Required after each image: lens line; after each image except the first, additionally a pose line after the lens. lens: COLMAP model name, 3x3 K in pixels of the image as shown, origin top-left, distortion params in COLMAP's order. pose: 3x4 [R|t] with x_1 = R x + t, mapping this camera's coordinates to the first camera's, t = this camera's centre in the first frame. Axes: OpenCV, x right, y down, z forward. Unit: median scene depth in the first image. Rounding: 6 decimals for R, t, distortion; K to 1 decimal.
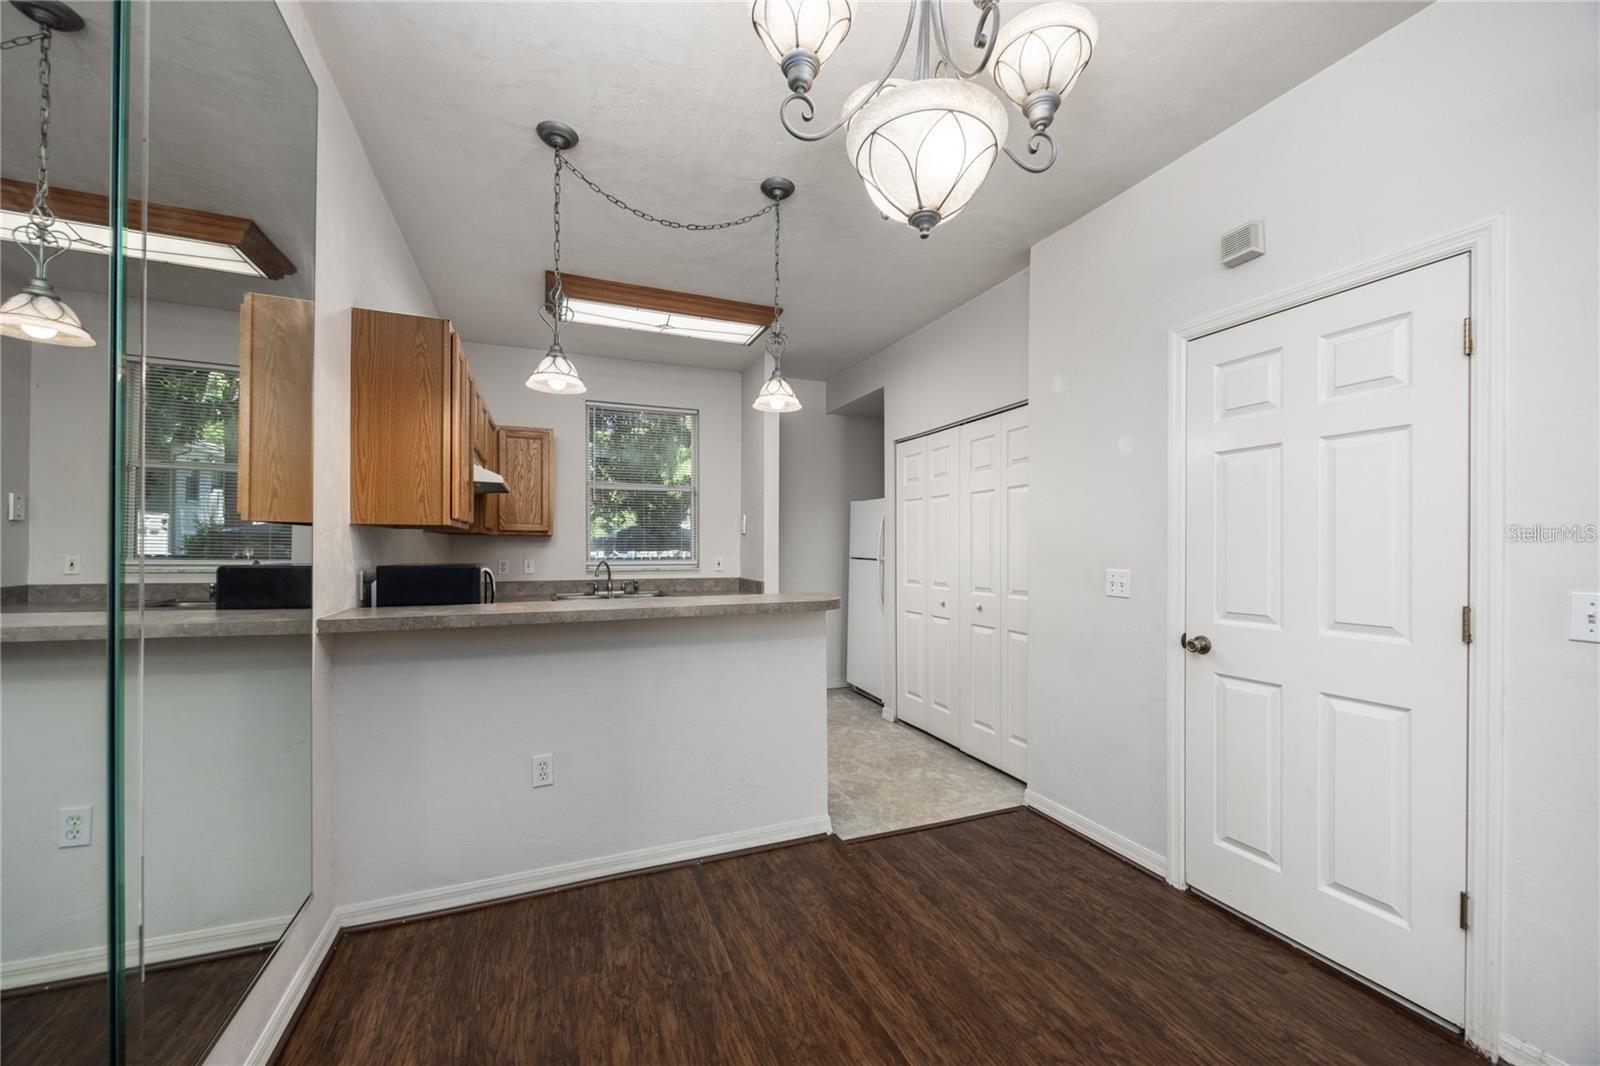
lens RADIAL K [[615.7, 0, 804.1], [0, 615.7, 544.2], [0, 0, 1]] dist [0.000352, -0.000282]
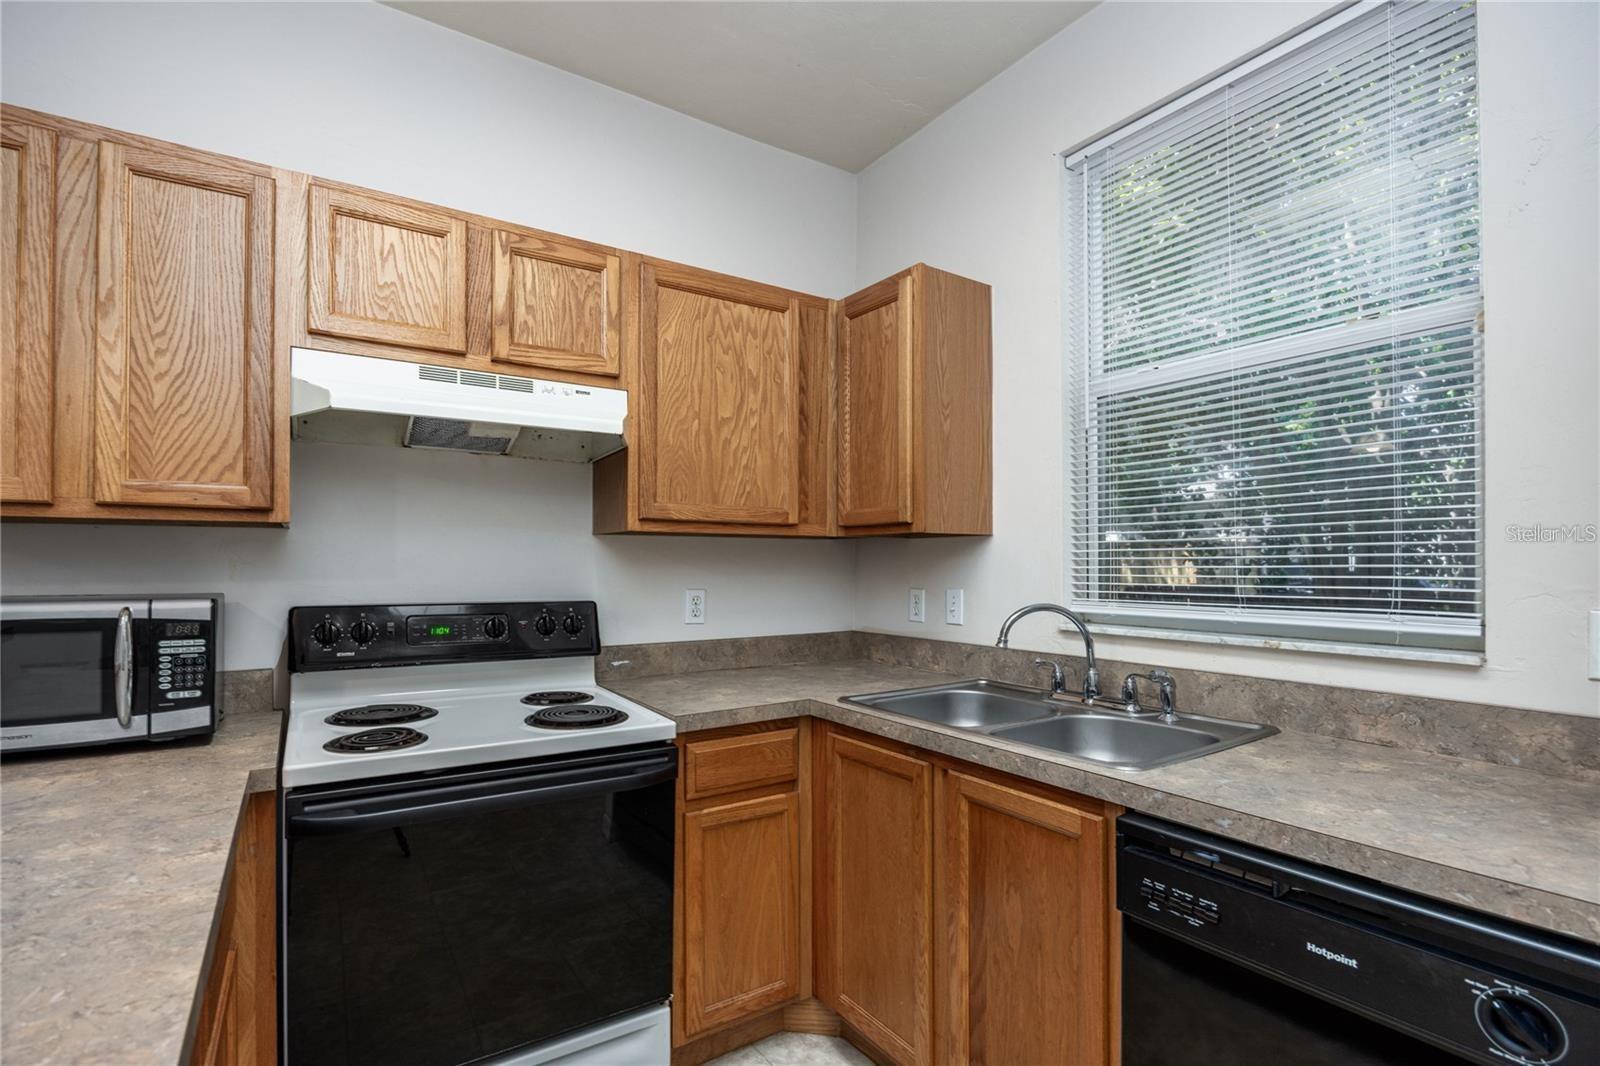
lens RADIAL K [[738.3, 0, 796.5], [0, 738.3, 561.5], [0, 0, 1]] dist [-0.017224, 0.000884]
pose [[0.190317, -0.005937, -0.981705, 0.070631], [0.005899, 0.999971, -0.004904, 0.012623], [0.981705, -0.004857, 0.190347, 1.547535]]
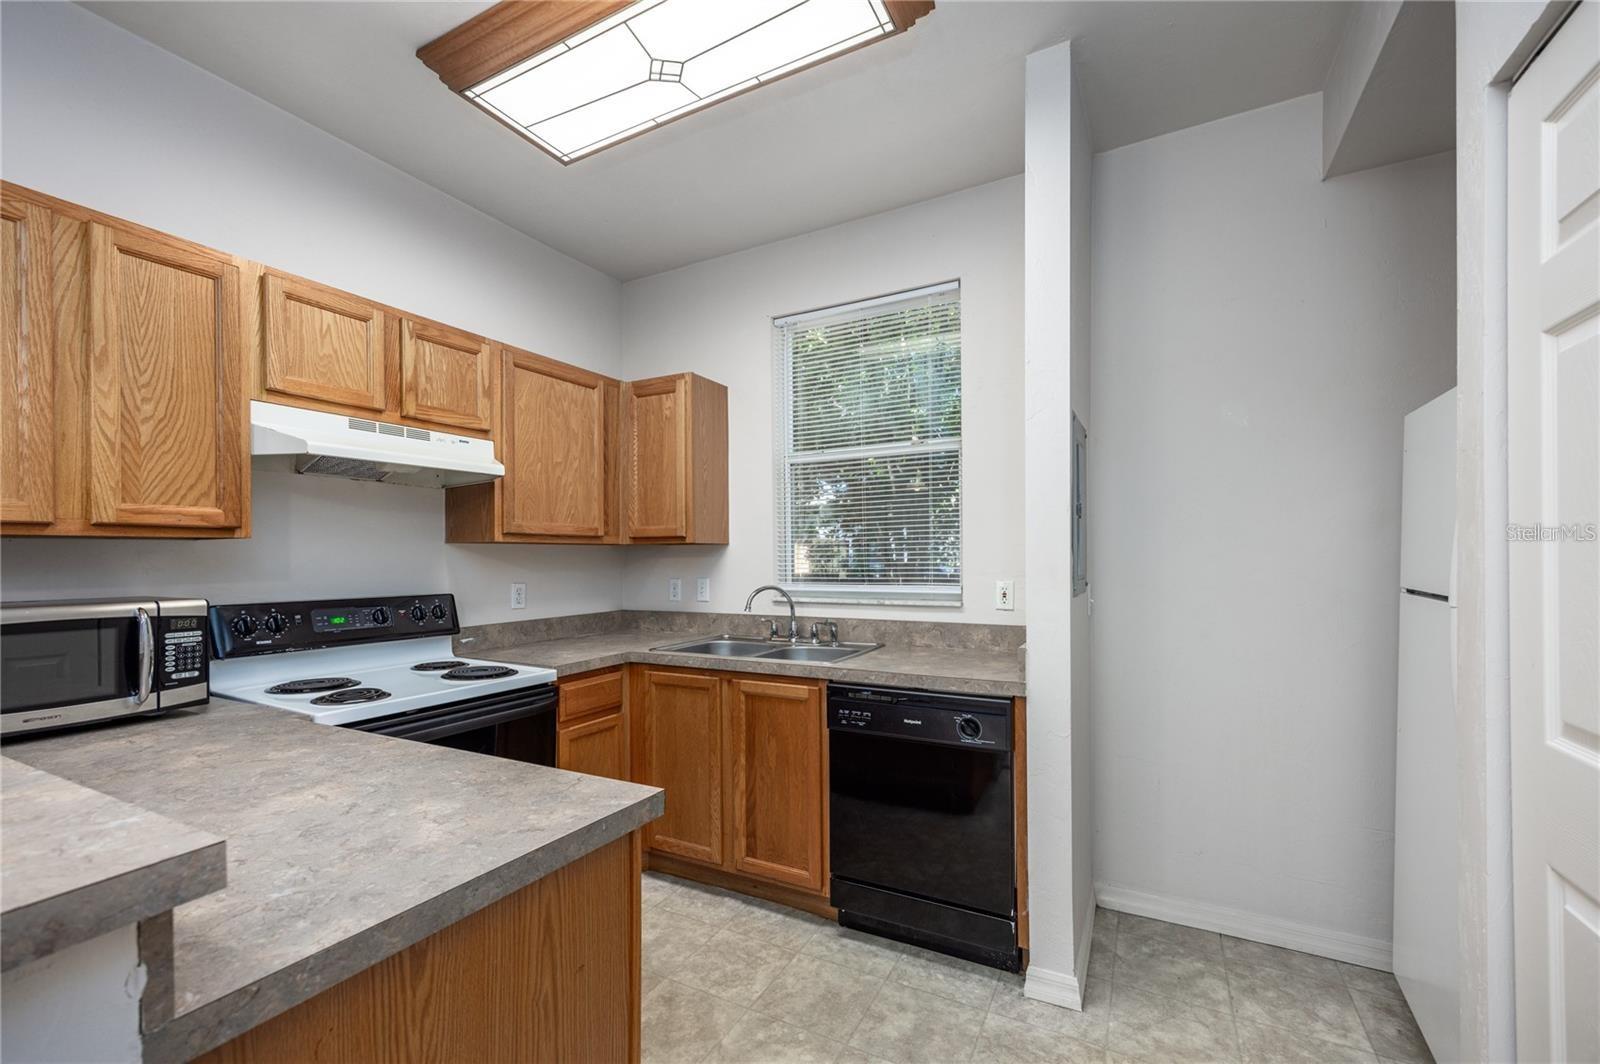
lens RADIAL K [[669.0, 0, 803.3], [0, 669.0, 553.7], [0, 0, 1]] dist [0.019746, 0.000030]
pose [[0.639069, -0.007399, -0.769114, 0.343039], [0.011489, 0.999934, -0.000073, -0.002928], [0.769064, -0.008790, 0.639112, 1.213448]]
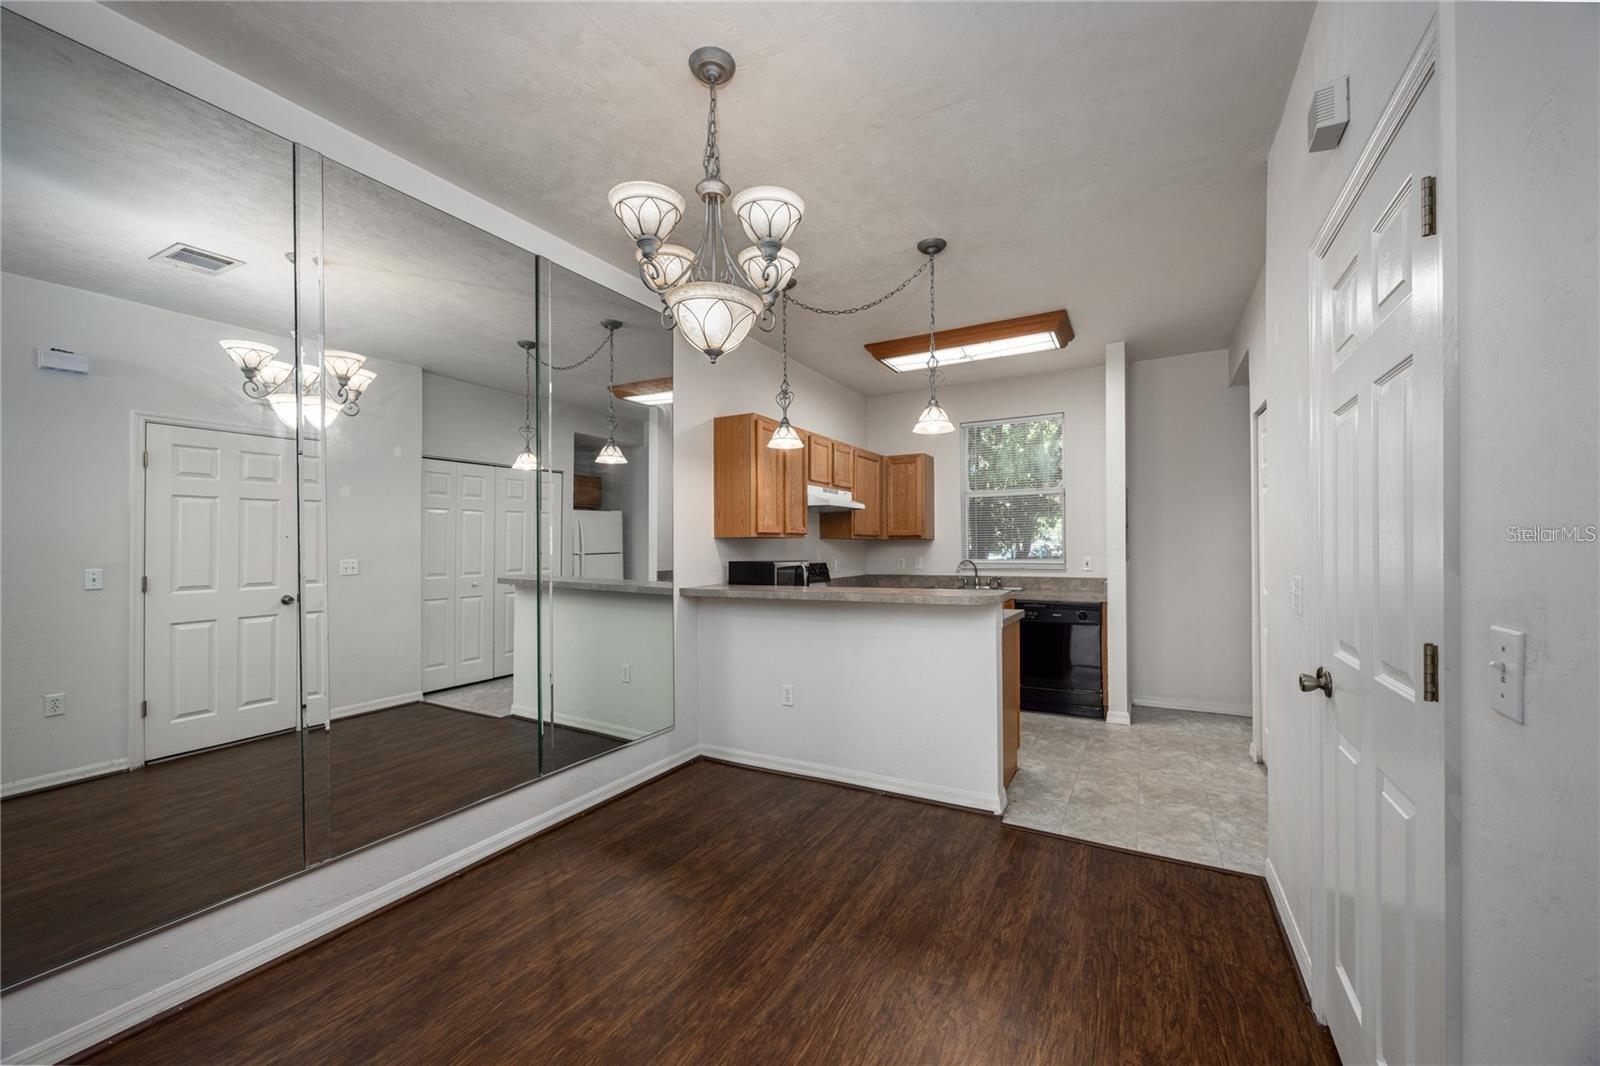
lens RADIAL K [[614.6, 0, 818.5], [0, 614.6, 540.7], [0, 0, 1]] dist [0.001058, 0.000176]
pose [[0.631848, -0.013486, -0.774975, 0.777315], [0.011586, 0.999901, -0.007954, -0.004800], [0.775006, -0.003953, 0.631942, 0.087029]]
